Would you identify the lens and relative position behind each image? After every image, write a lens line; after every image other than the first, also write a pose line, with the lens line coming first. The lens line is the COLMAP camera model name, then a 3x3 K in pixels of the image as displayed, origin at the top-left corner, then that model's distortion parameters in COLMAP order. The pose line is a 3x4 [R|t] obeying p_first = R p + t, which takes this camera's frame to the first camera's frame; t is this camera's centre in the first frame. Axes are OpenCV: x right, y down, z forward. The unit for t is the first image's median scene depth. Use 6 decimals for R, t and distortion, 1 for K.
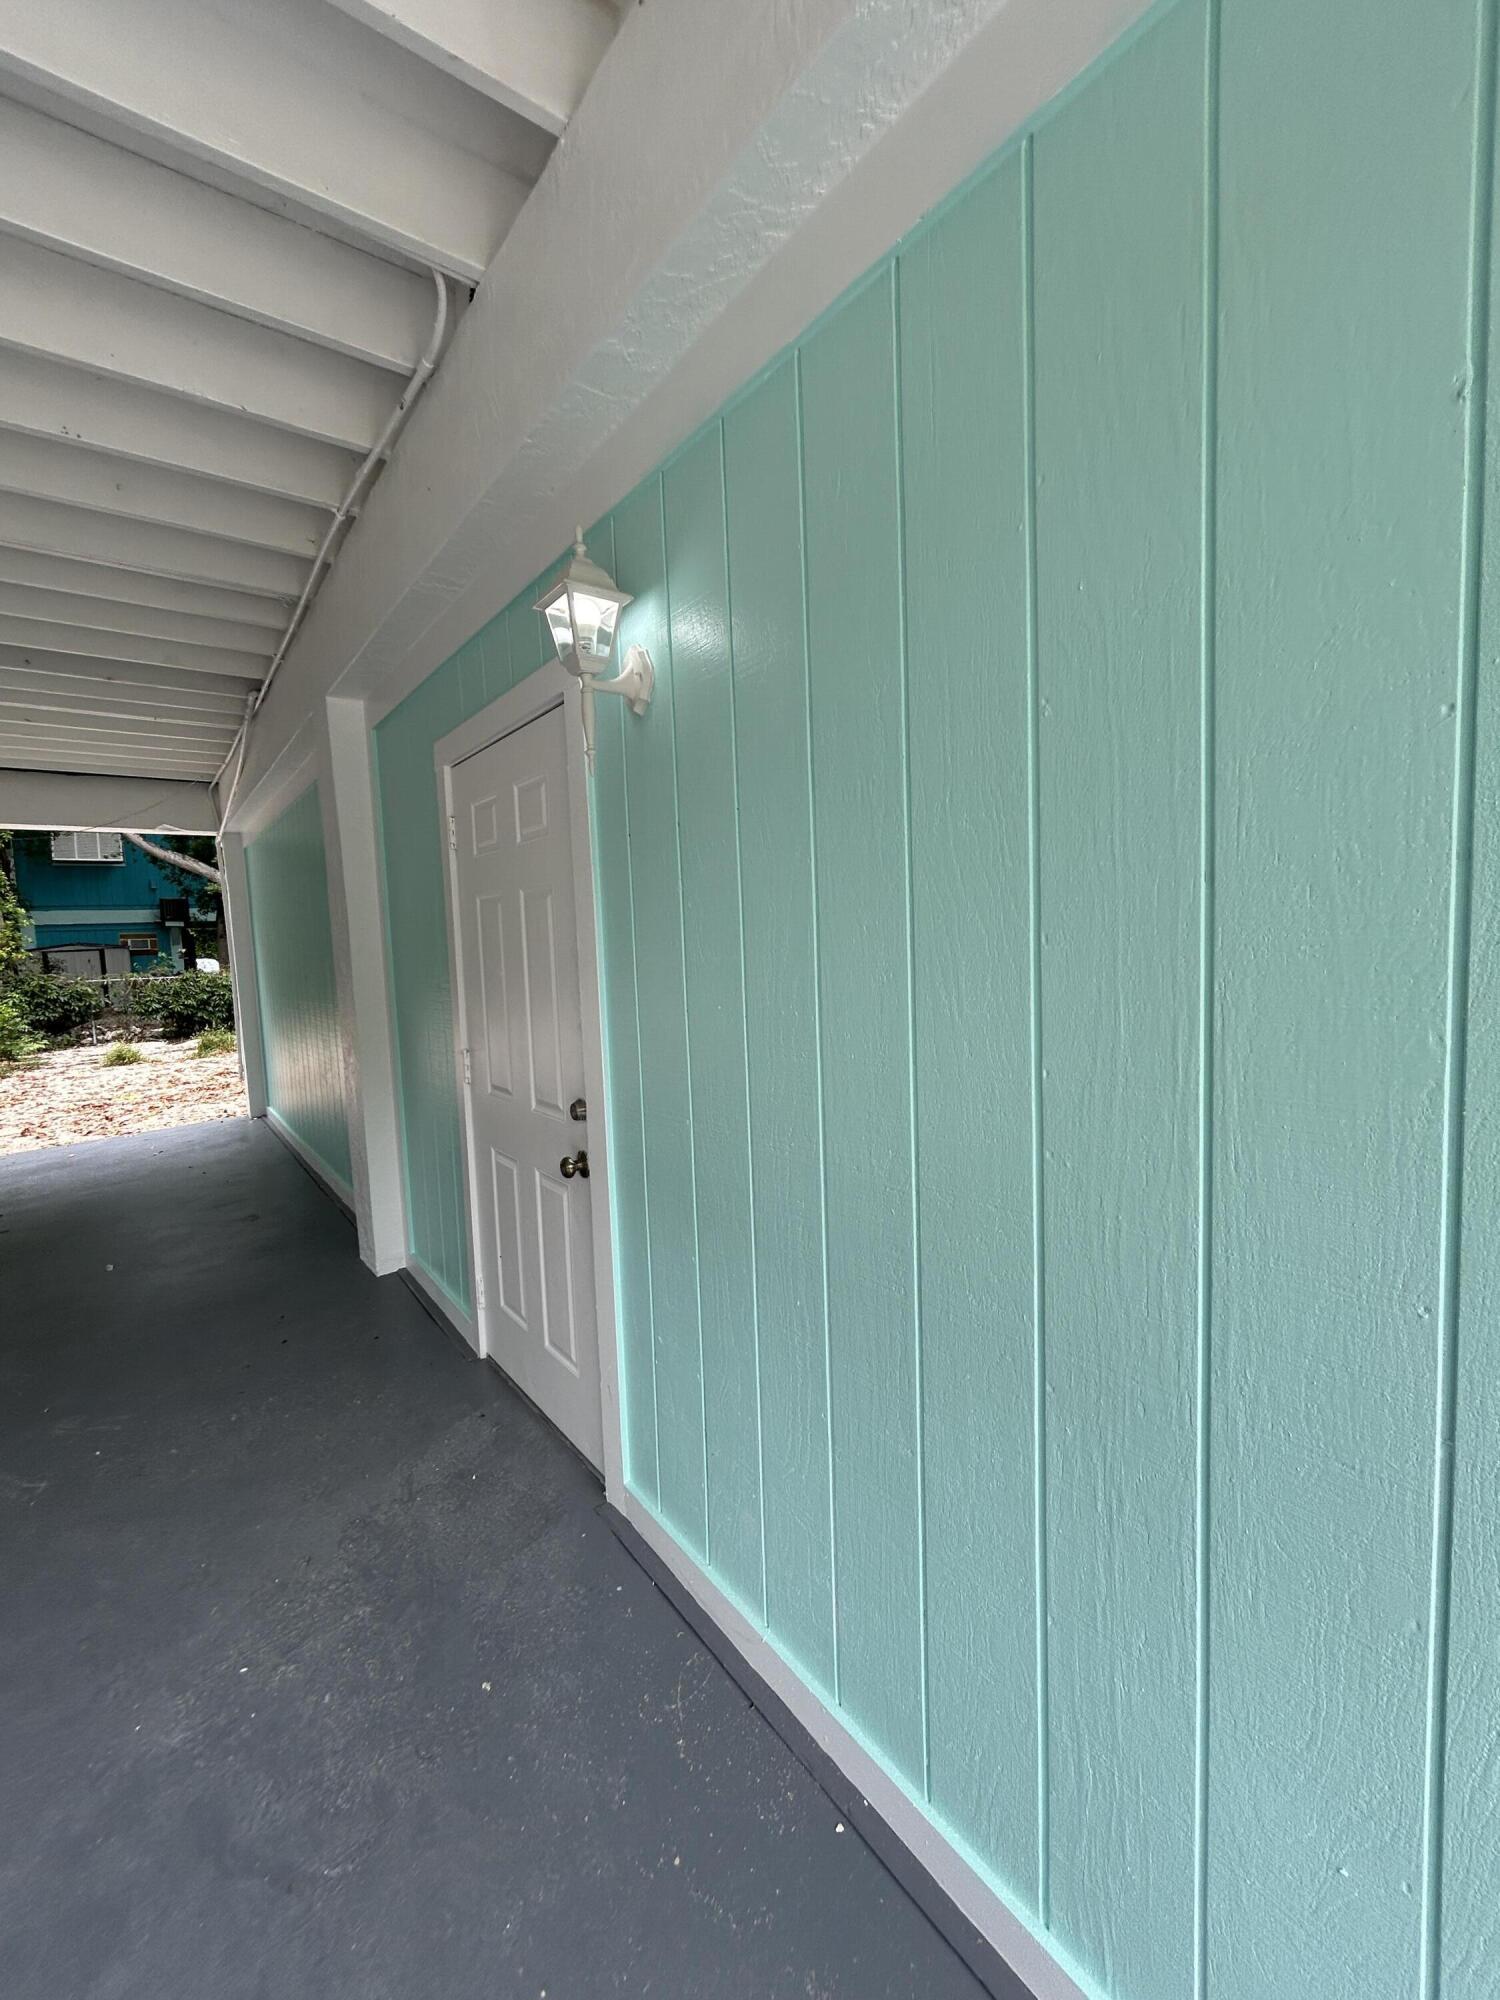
lens RADIAL K [[825.7, 0, 750.0], [0, 825.7, 1000.0], [0, 0, 1]] dist [-0.001310, -0.000106]
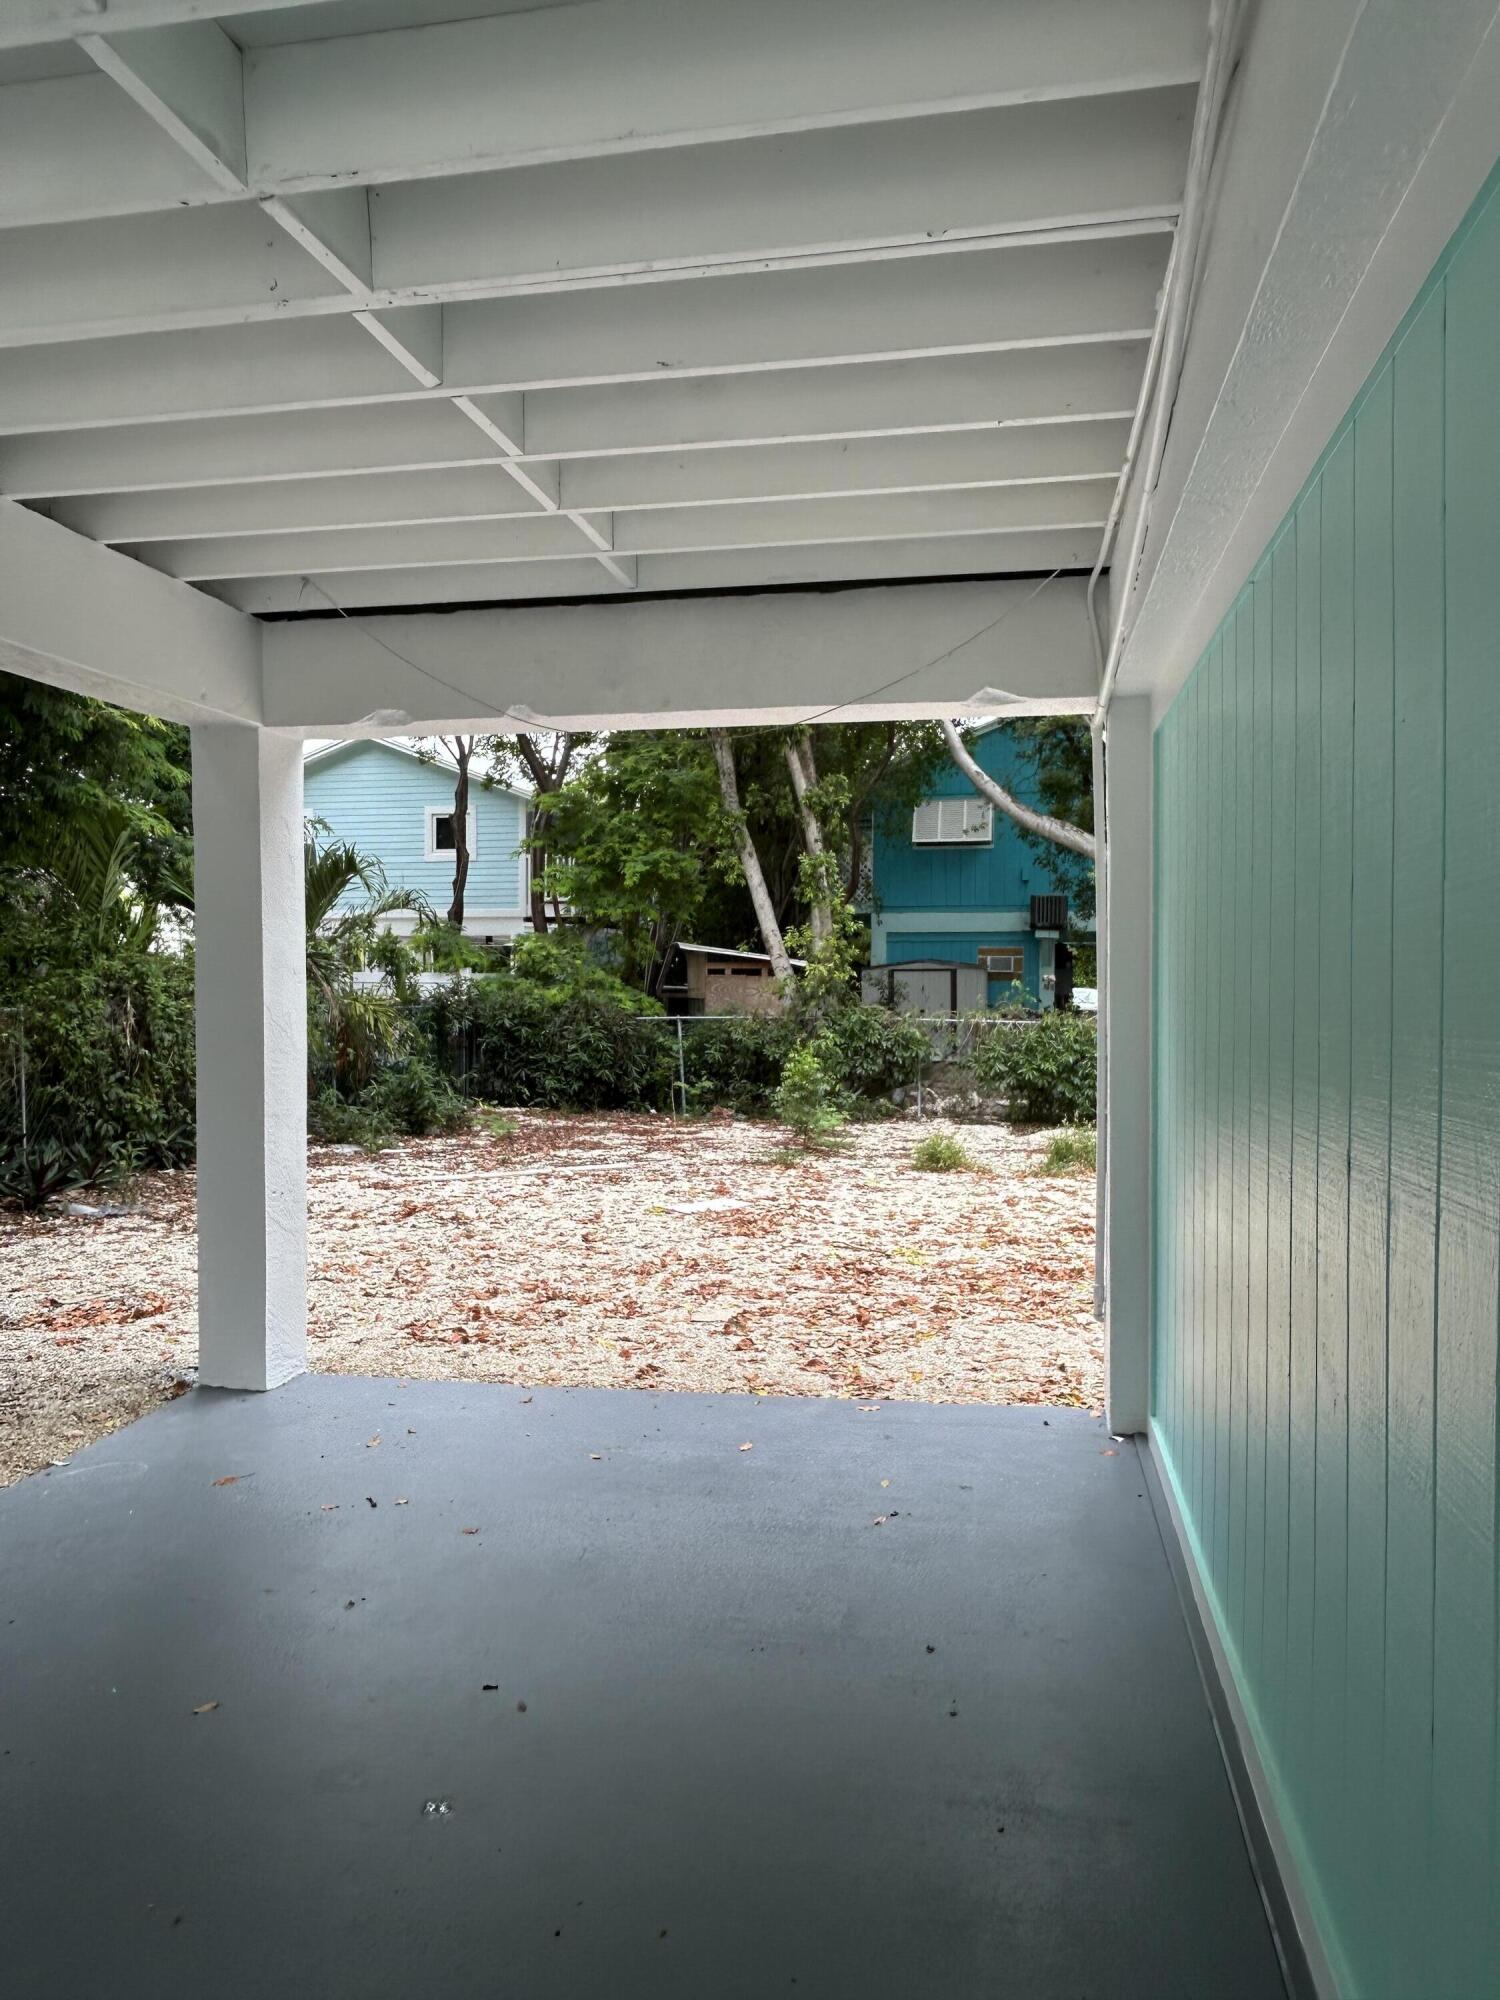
lens RADIAL K [[1346.7, 0, 750.0], [0, 1346.7, 1000.0], [0, 0, 1]] dist [0.002045, 0.000242]
pose [[0.673403, 0.054259, -0.737282, -0.114709], [-0.090099, 0.995892, -0.009002, -0.016644], [0.733765, 0.072491, 0.675526, 0.189481]]
